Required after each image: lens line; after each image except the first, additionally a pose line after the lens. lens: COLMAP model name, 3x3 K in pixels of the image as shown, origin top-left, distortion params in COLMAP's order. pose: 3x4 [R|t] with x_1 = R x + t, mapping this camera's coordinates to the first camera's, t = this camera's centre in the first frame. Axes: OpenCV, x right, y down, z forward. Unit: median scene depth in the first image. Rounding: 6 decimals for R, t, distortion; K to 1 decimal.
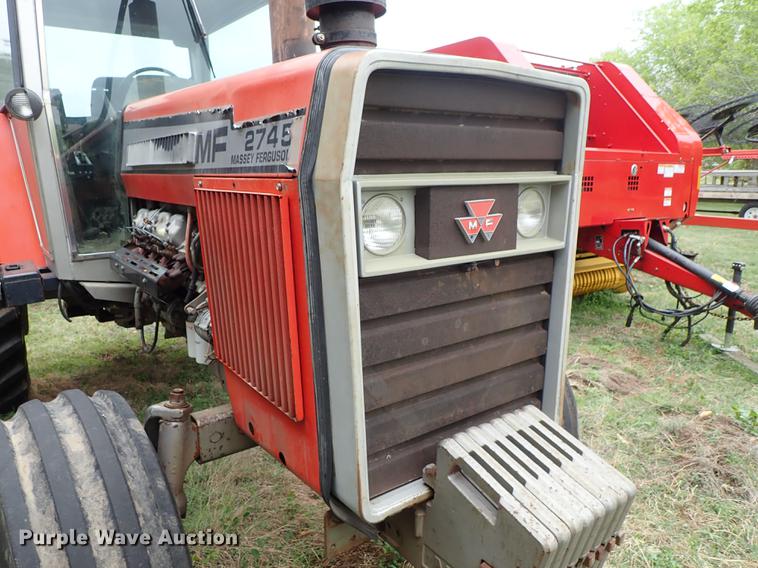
lens RADIAL K [[559.7, 0, 377.1], [0, 559.7, 279.8], [0, 0, 1]] dist [0.006684, 0.000728]
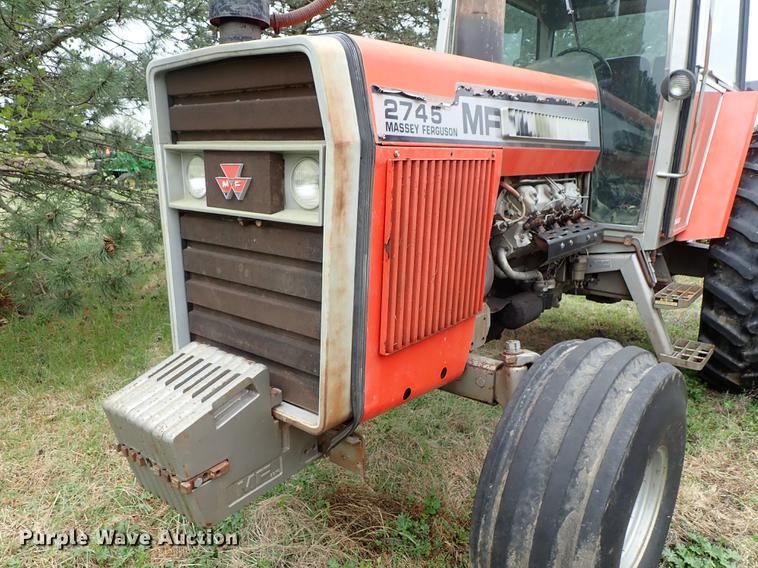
lens RADIAL K [[559.7, 0, 377.3], [0, 559.7, 278.8], [0, 0, 1]] dist [0.006684, 0.000728]
pose [[0.256923, 0.220986, -0.940827, 1.349699], [-0.200325, 0.964540, 0.171851, -0.162931], [0.945442, 0.144319, 0.292082, 0.922768]]
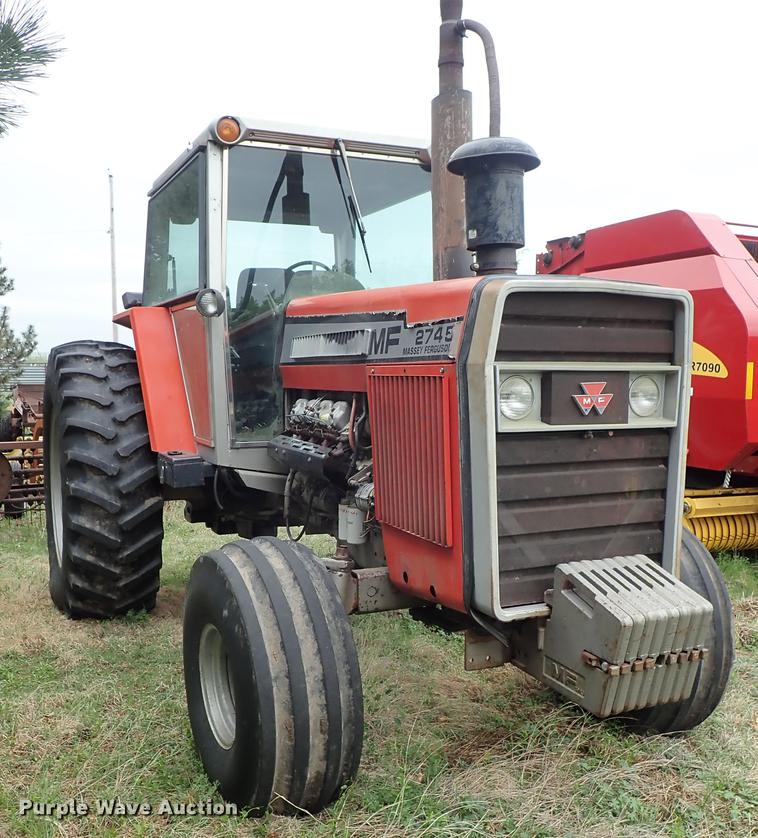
lens RADIAL K [[872.9, 0, 387.9], [0, 872.9, 427.6], [0, 0, 1]] dist [0.014403, 0.000000]
pose [[0.980197, 0.024332, -0.196527, 0.110294], [-0.049917, 0.990735, -0.126307, 0.230408], [0.191633, 0.133616, 0.972329, -1.004886]]
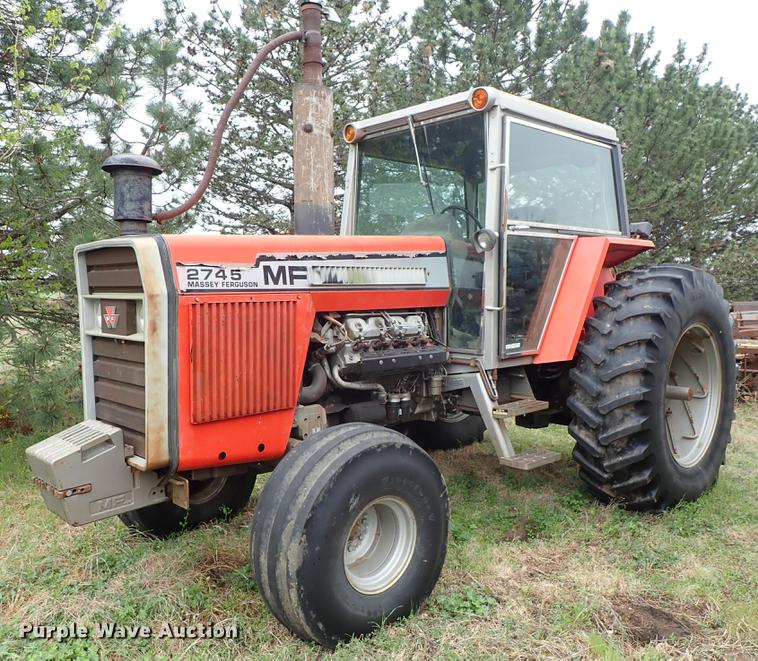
lens RADIAL K [[672.6, 0, 375.3], [0, 672.6, 334.7], [0, 0, 1]] dist [0.011563, 0.016654]
pose [[0.120625, 0.076128, -0.989775, 2.511577], [-0.184872, 0.981335, 0.052948, -0.325015], [0.975332, 0.176594, 0.132448, 1.521869]]
